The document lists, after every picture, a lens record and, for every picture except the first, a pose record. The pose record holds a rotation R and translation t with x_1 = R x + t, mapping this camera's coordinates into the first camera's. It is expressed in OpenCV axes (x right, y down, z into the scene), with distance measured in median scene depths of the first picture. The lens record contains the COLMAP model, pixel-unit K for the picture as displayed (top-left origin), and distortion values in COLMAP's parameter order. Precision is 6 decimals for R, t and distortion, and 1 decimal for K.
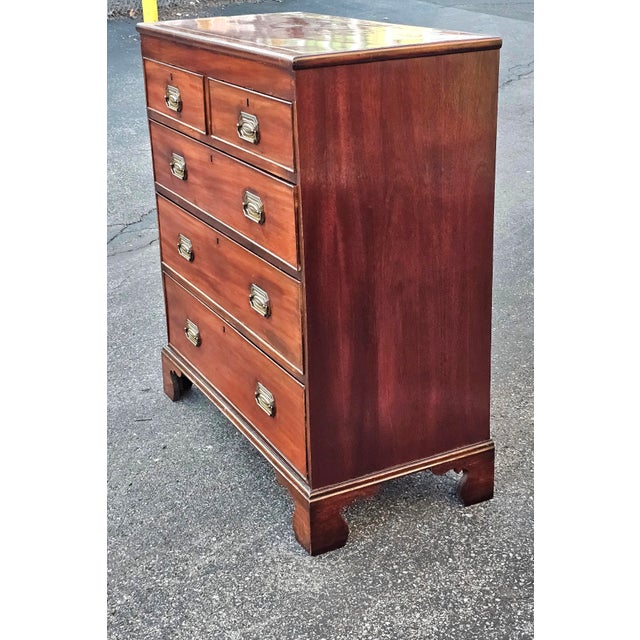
lens RADIAL K [[1028.8, 0, 320.0], [0, 1028.8, 320.0], [0, 0, 1]] dist [-0.002878, -0.002955]
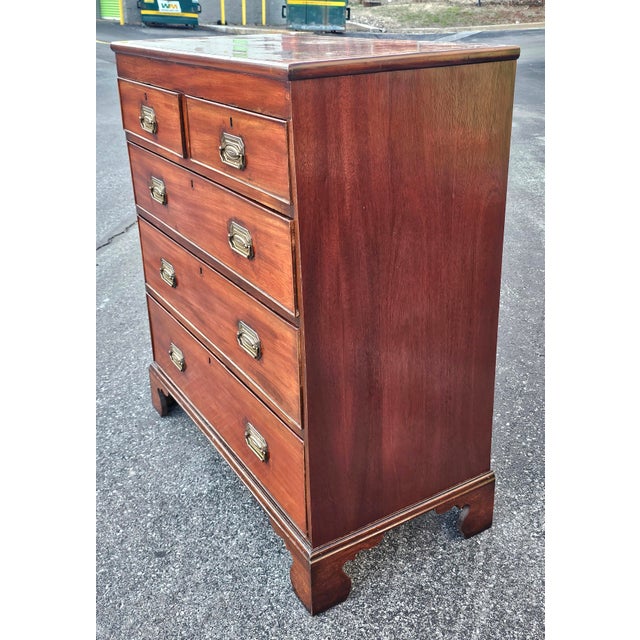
lens RADIAL K [[739.2, 0, 335.9], [0, 739.2, 291.9], [0, 0, 1]] dist [0.012171, -0.012238]
pose [[0.996643, -0.024061, 0.078249, -0.032846], [0.023274, 0.999669, 0.010949, -0.068667], [-0.078486, -0.009091, 0.996874, 0.347345]]
